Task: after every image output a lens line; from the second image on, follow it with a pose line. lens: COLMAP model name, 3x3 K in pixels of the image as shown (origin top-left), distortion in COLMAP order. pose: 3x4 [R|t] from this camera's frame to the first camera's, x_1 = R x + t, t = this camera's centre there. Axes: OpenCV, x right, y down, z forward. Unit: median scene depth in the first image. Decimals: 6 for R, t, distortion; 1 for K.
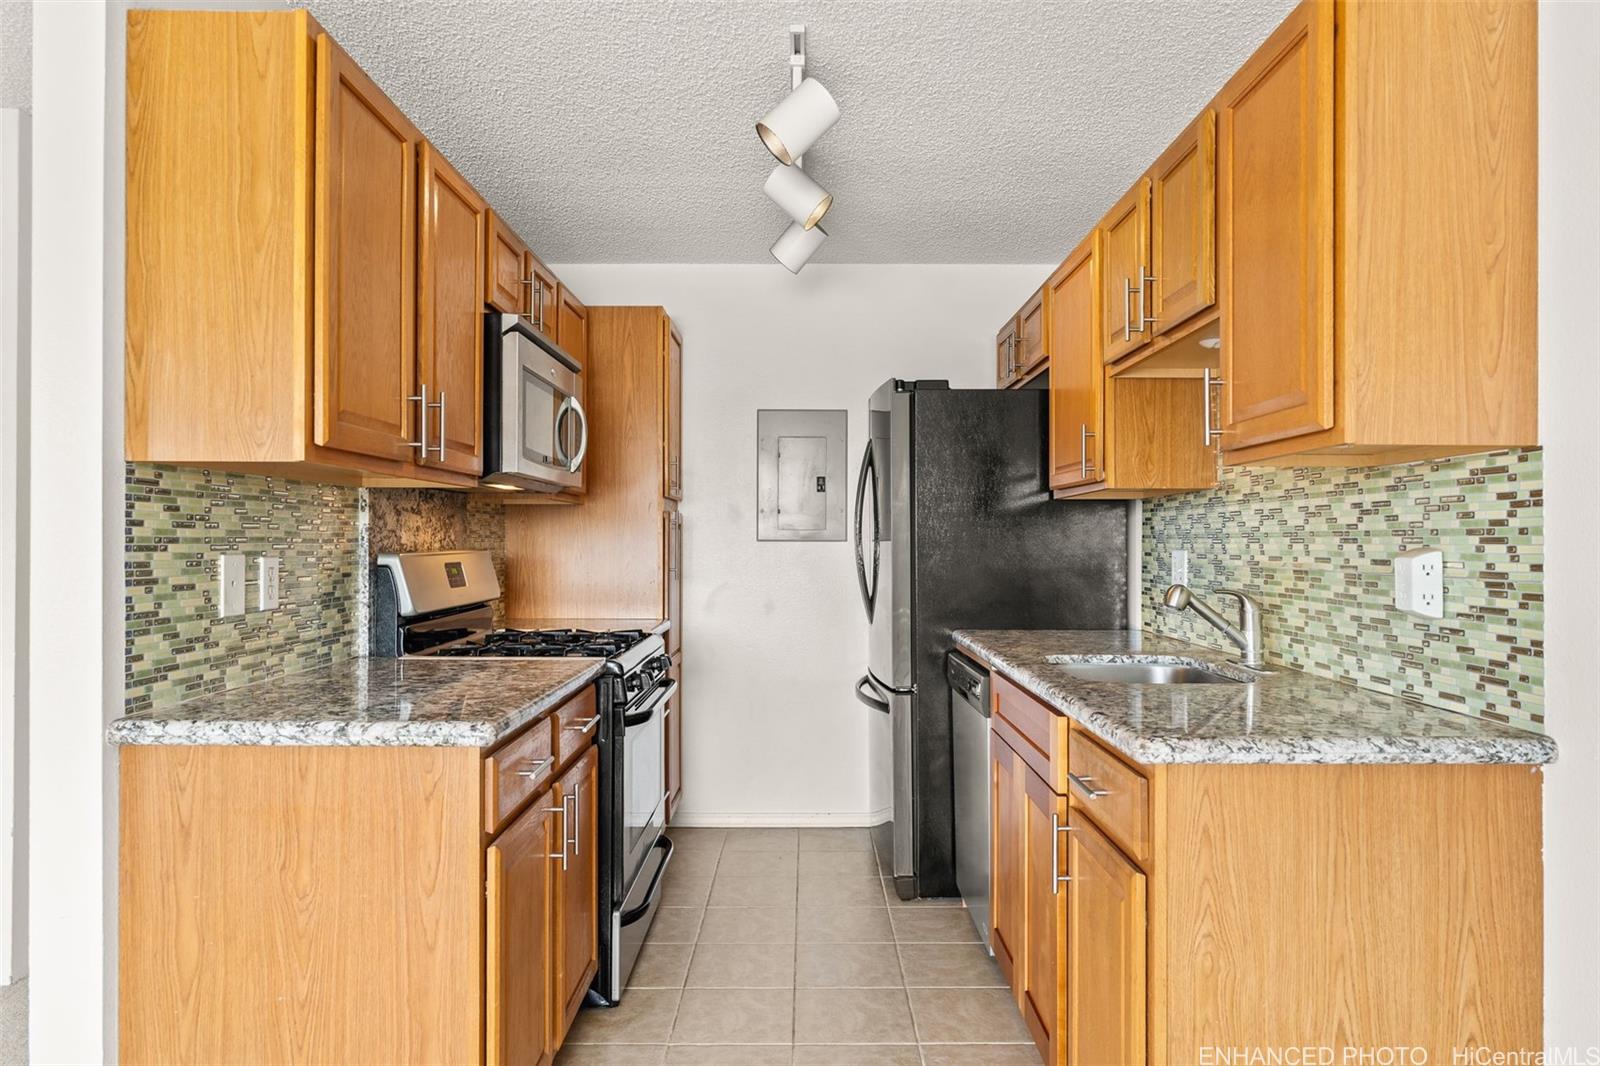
lens RADIAL K [[1008.8, 0, 800.0], [0, 1008.8, 533.0], [0, 0, 1]] dist [0.001799, 0.000239]
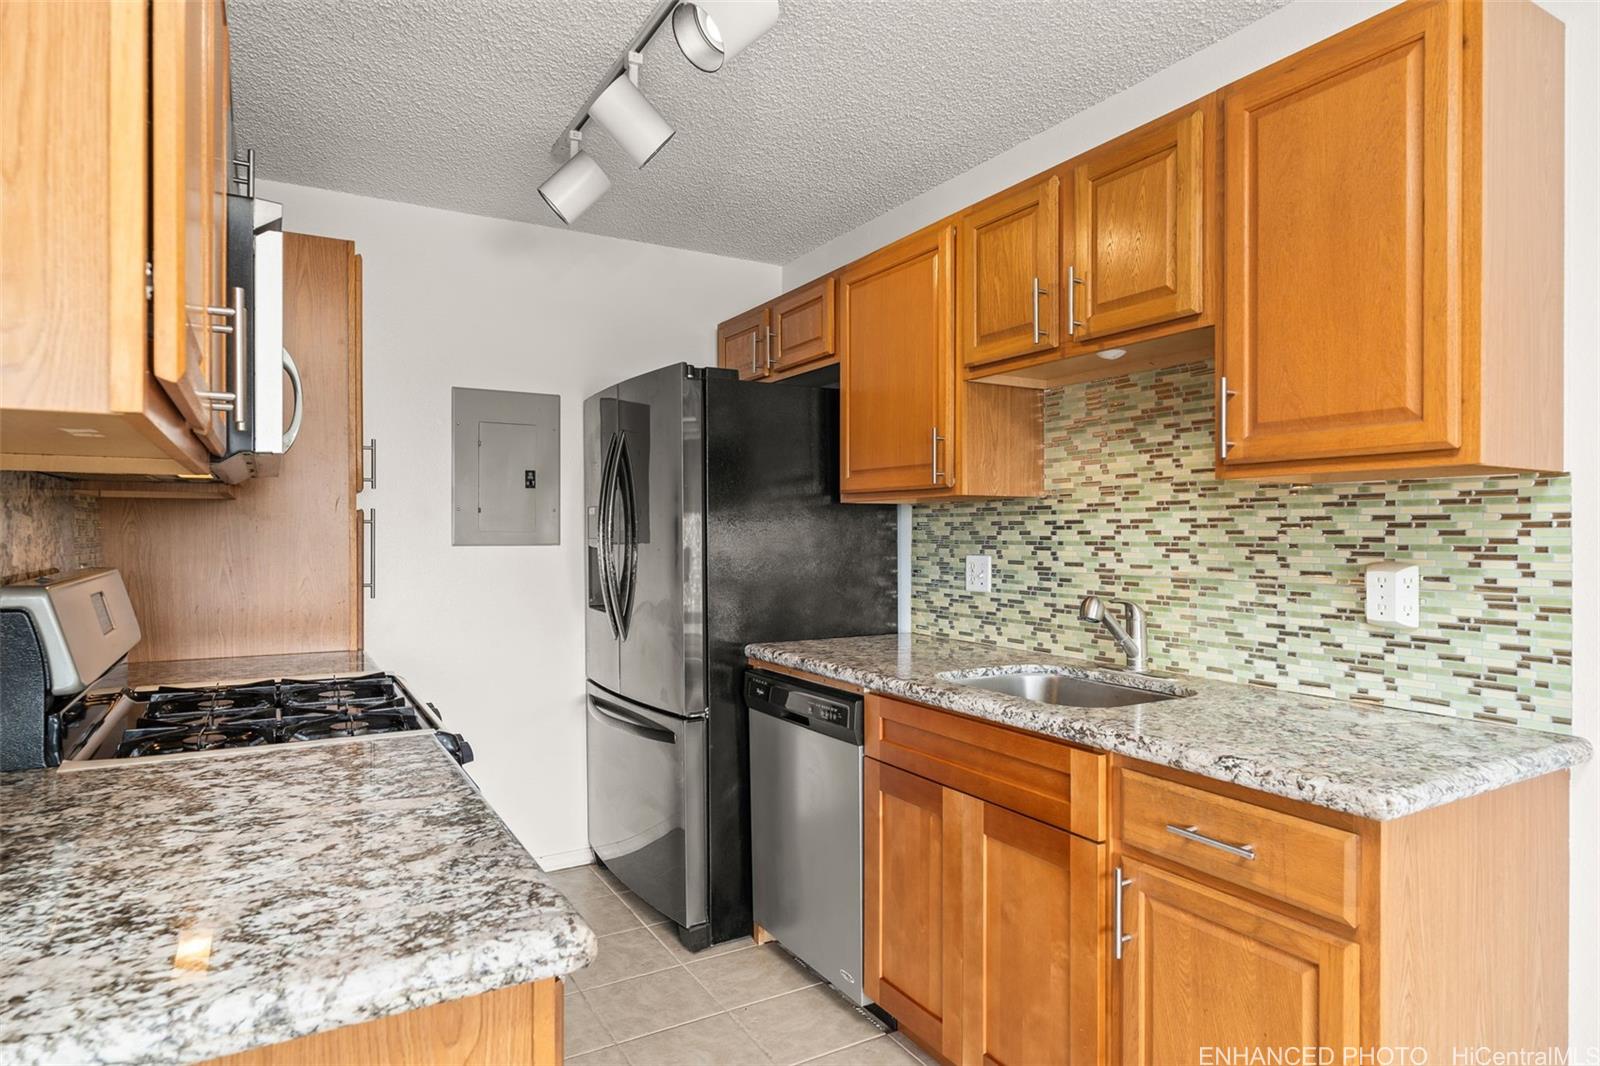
lens RADIAL K [[917.5, 0, 800.0], [0, 917.5, 533.0], [0, 0, 1]] dist [0.003670, 0.000594]
pose [[0.863192, -0.001861, 0.504872, -0.290047], [-0.002856, 0.999959, 0.008568, -0.015701], [-0.504867, -0.008838, 0.863152, 0.332251]]
